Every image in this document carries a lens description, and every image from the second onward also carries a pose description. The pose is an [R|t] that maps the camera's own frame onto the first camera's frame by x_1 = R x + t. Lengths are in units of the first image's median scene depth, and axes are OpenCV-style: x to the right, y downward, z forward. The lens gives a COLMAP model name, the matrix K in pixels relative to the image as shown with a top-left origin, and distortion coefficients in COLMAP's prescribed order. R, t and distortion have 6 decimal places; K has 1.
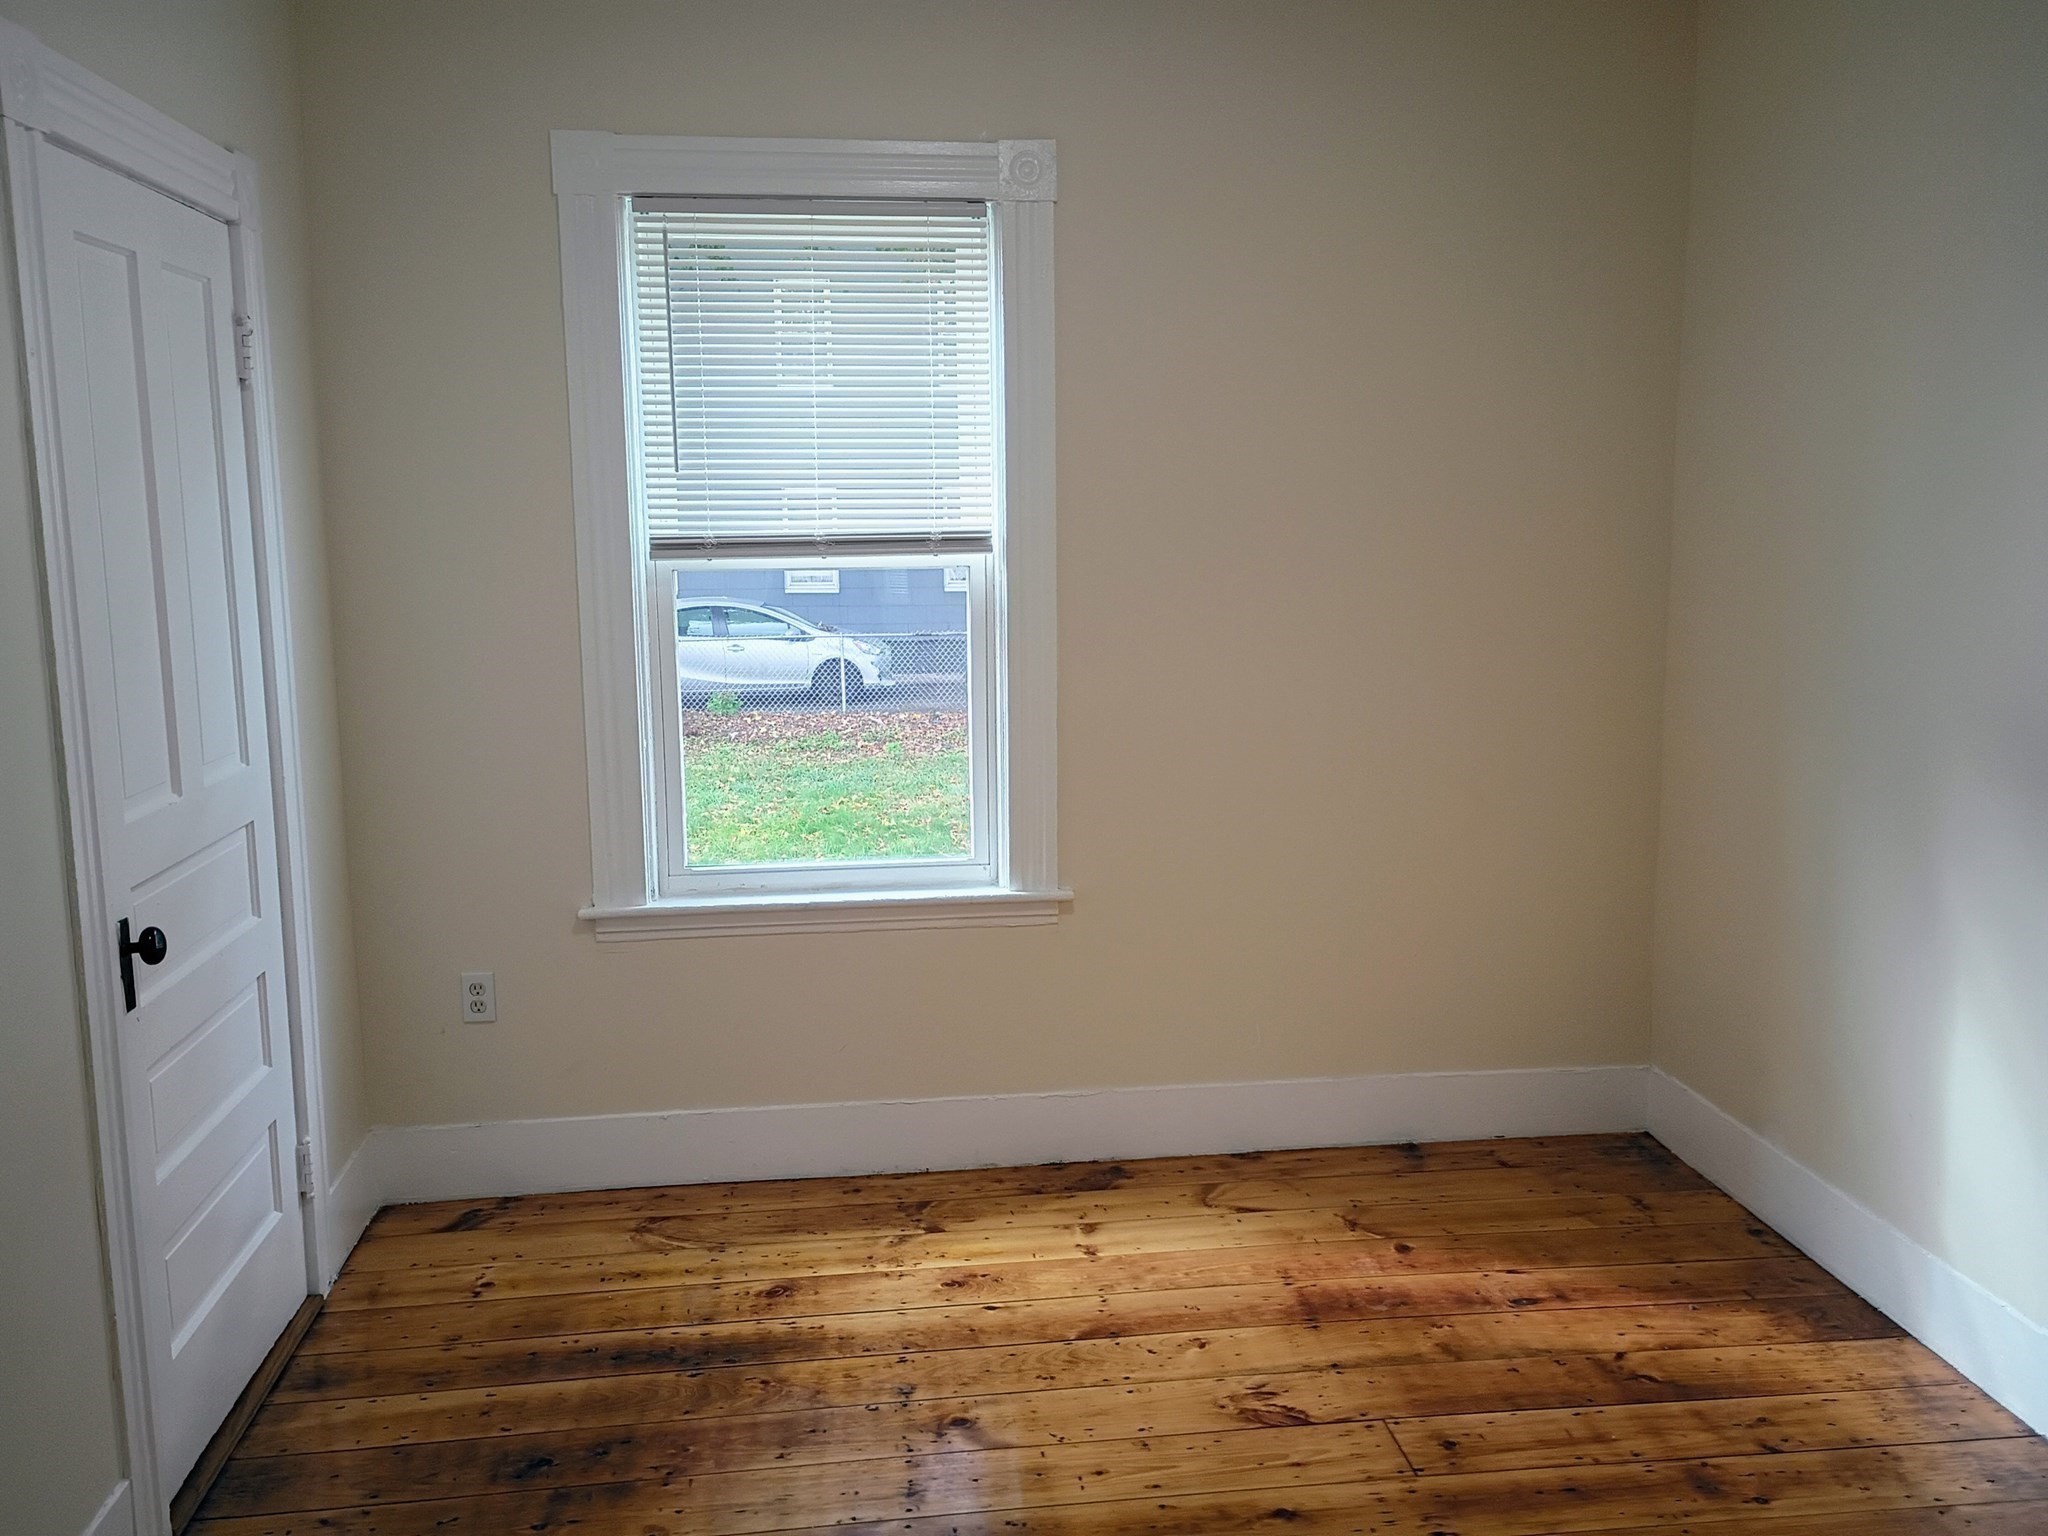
lens RADIAL K [[1626.2, 0, 1024.0], [0, 1626.2, 768.0], [0, 0, 1]] dist [-0.032745, 0.000684]
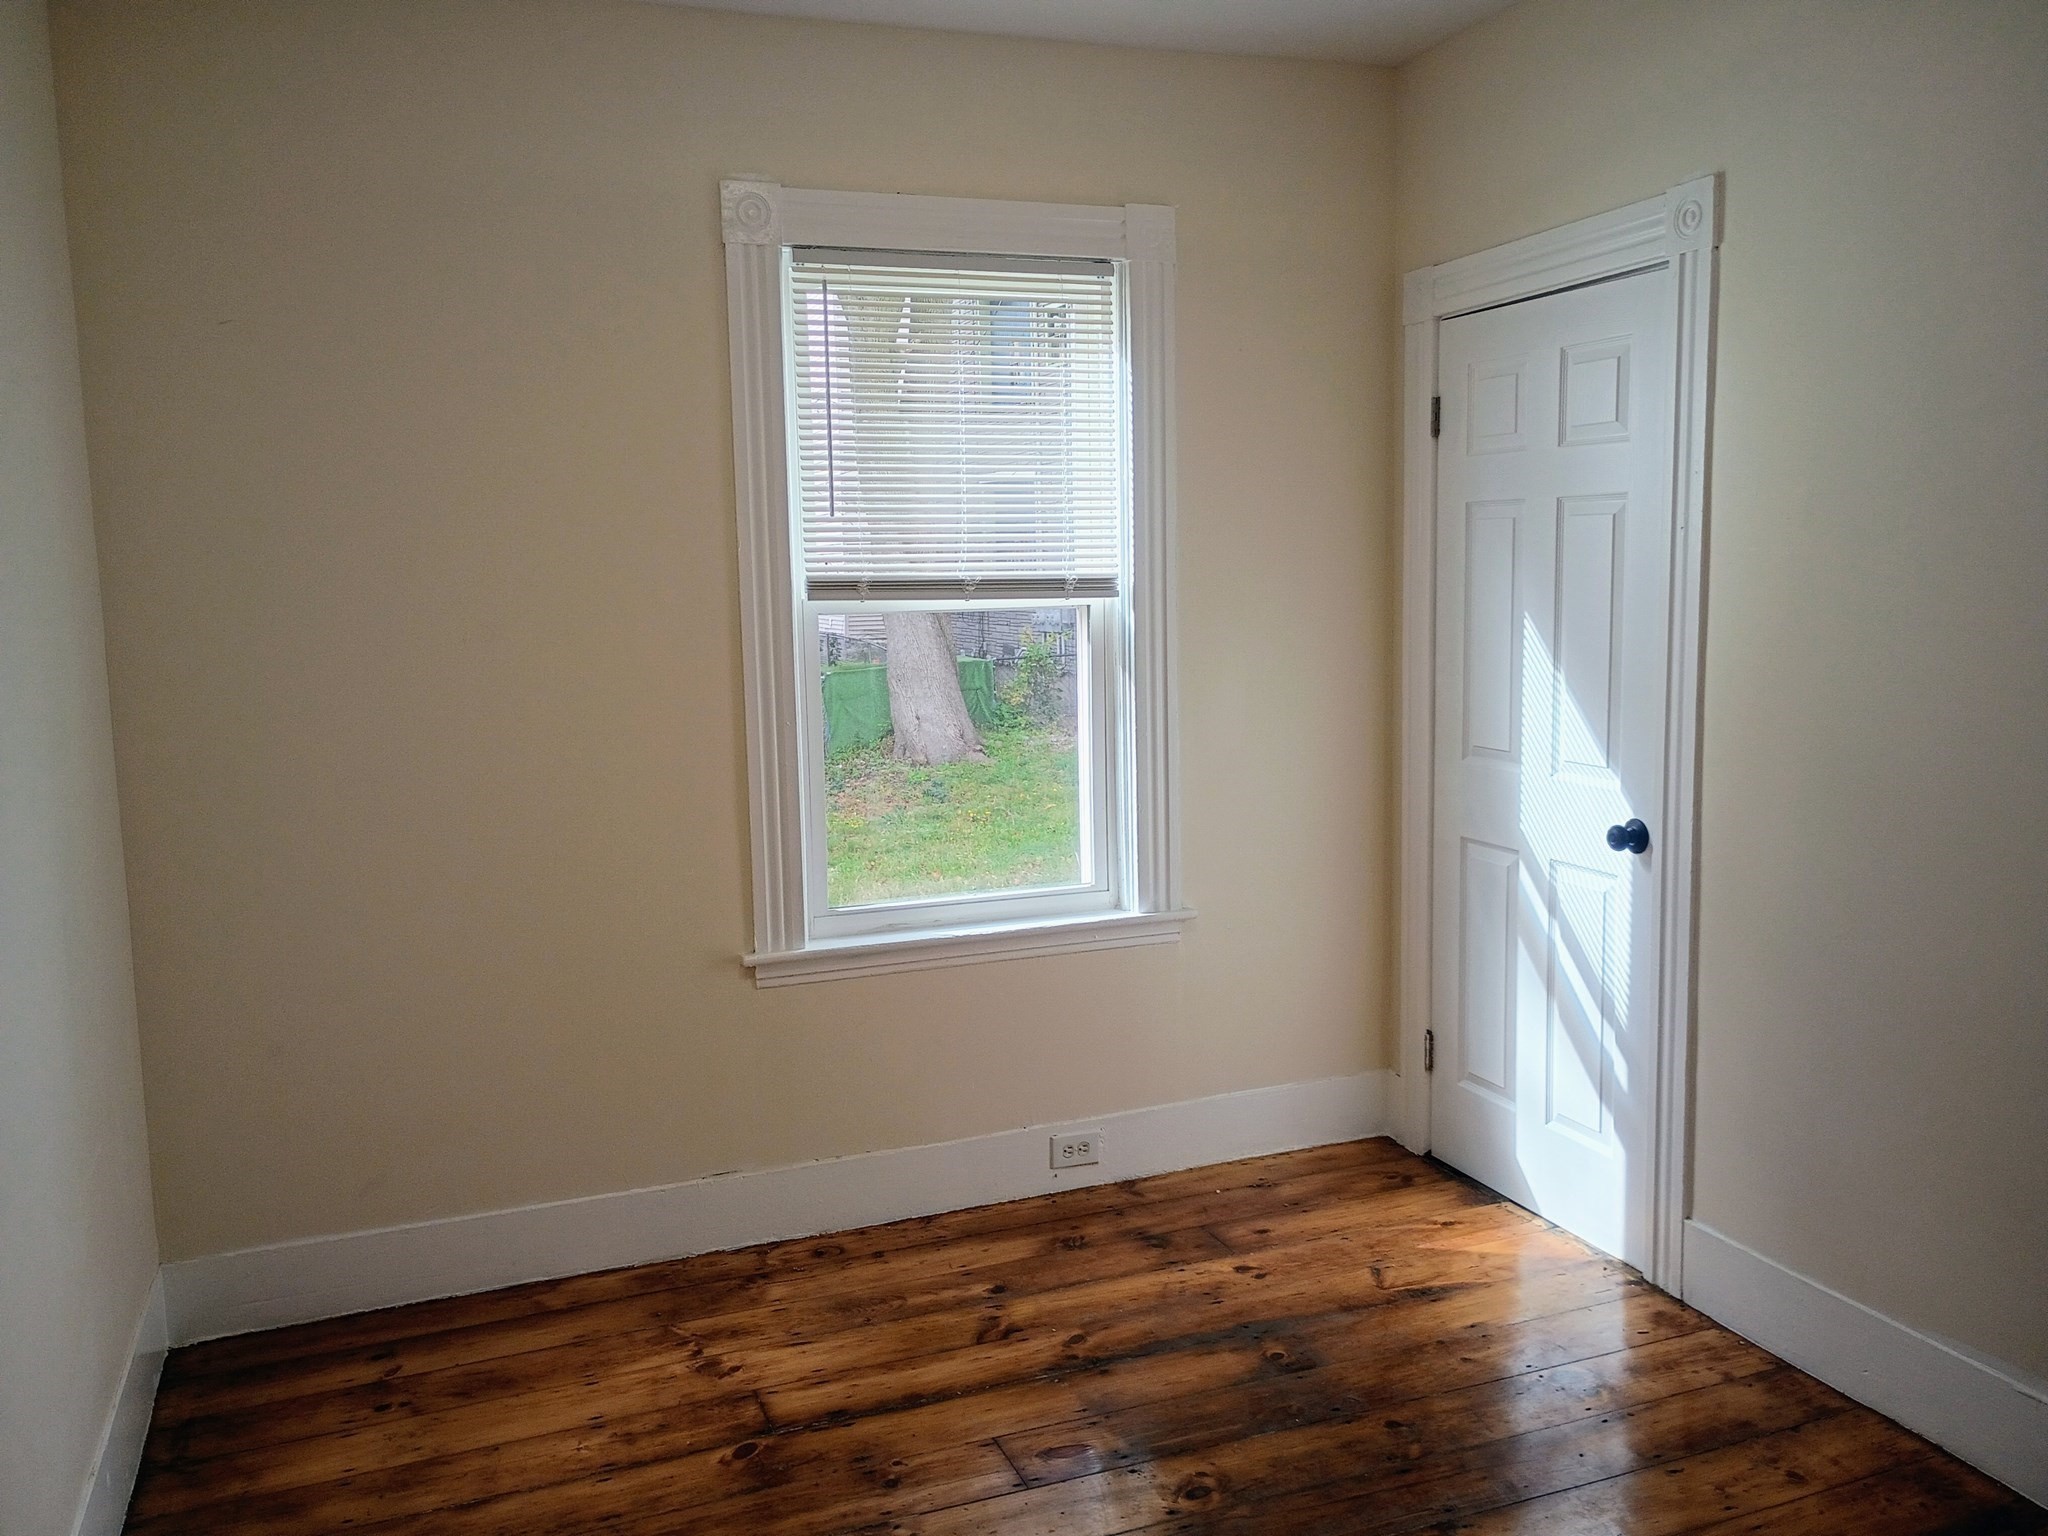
lens RADIAL K [[1679.7, 0, 1024.0], [0, 1679.7, 768.0], [0, 0, 1]] dist [0.004924, 0.001968]
pose [[0.971681, -0.043641, 0.232231, -0.343591], [0.051838, 0.998225, -0.029310, 0.010781], [-0.230540, 0.040518, 0.972219, -0.043973]]
